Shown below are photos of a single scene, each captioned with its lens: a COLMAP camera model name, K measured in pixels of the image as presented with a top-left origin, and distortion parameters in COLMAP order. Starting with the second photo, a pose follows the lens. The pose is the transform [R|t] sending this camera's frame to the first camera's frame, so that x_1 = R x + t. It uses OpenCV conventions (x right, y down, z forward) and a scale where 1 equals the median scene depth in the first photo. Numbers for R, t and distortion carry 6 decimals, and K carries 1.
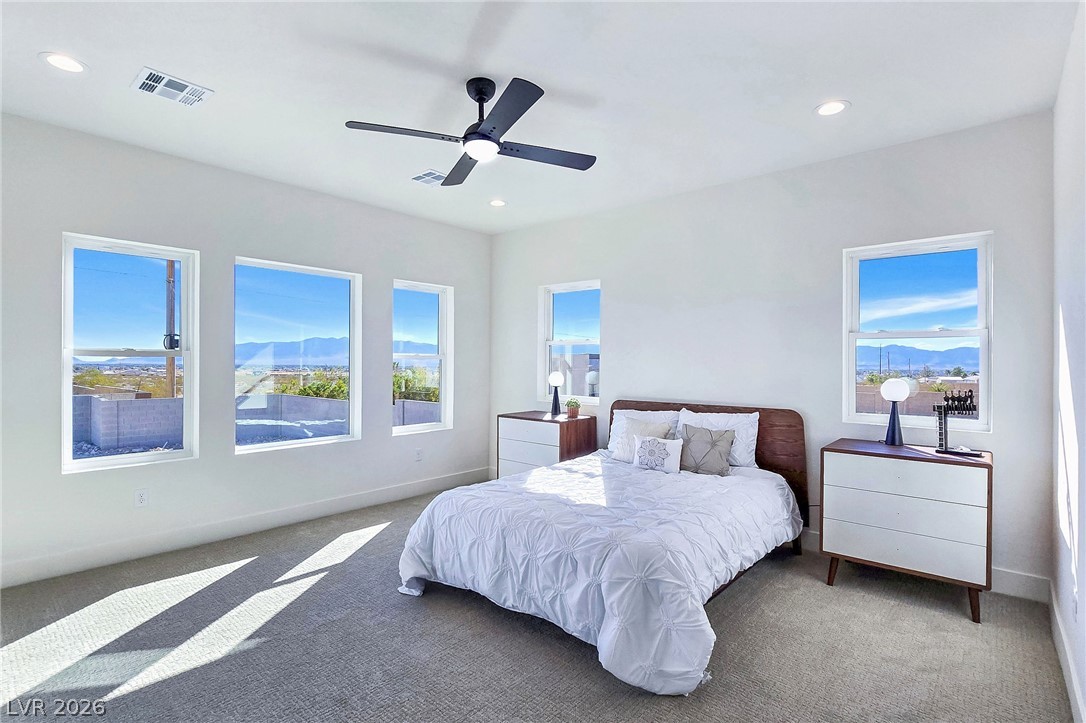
lens RADIAL K [[523.4, 0, 540.5], [0, 523.4, 360.4], [0, 0, 1]] dist [-0.010369, 0.001743]
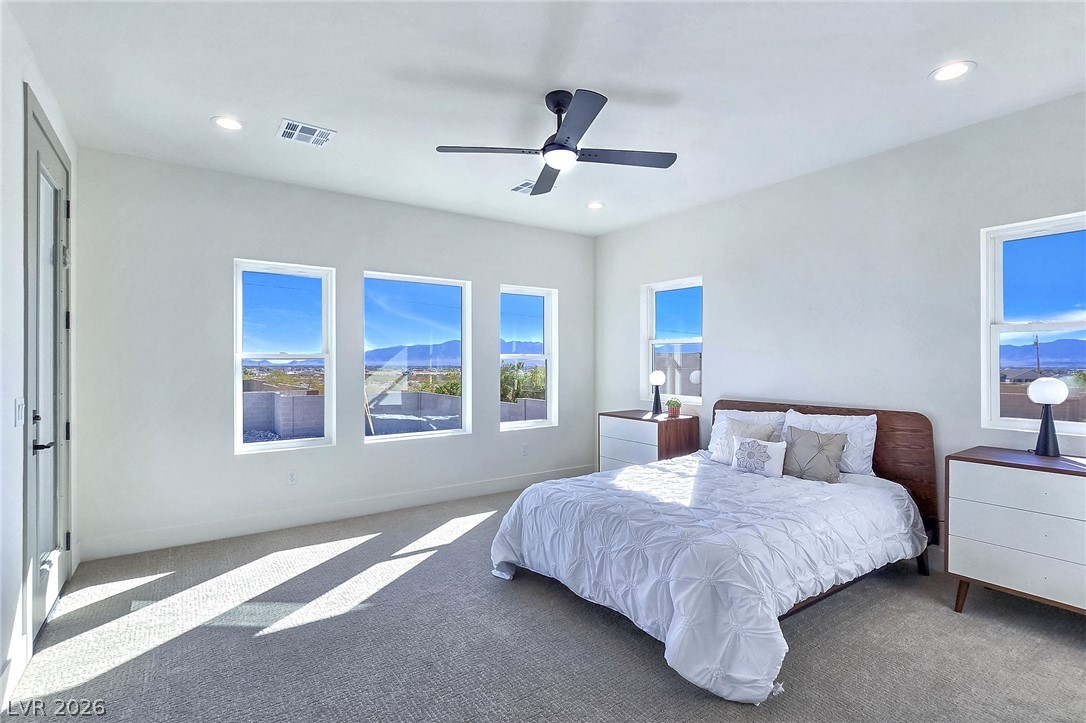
lens RADIAL K [[523.4, 0, 546.9], [0, 523.4, 360.6], [0, 0, 1]] dist [-0.010369, 0.001743]
pose [[0.970007, -0.007552, -0.242960, 0.105609], [0.007852, 0.999969, 0.000269, 0.000499], [0.242950, -0.002169, 0.970036, -0.022398]]
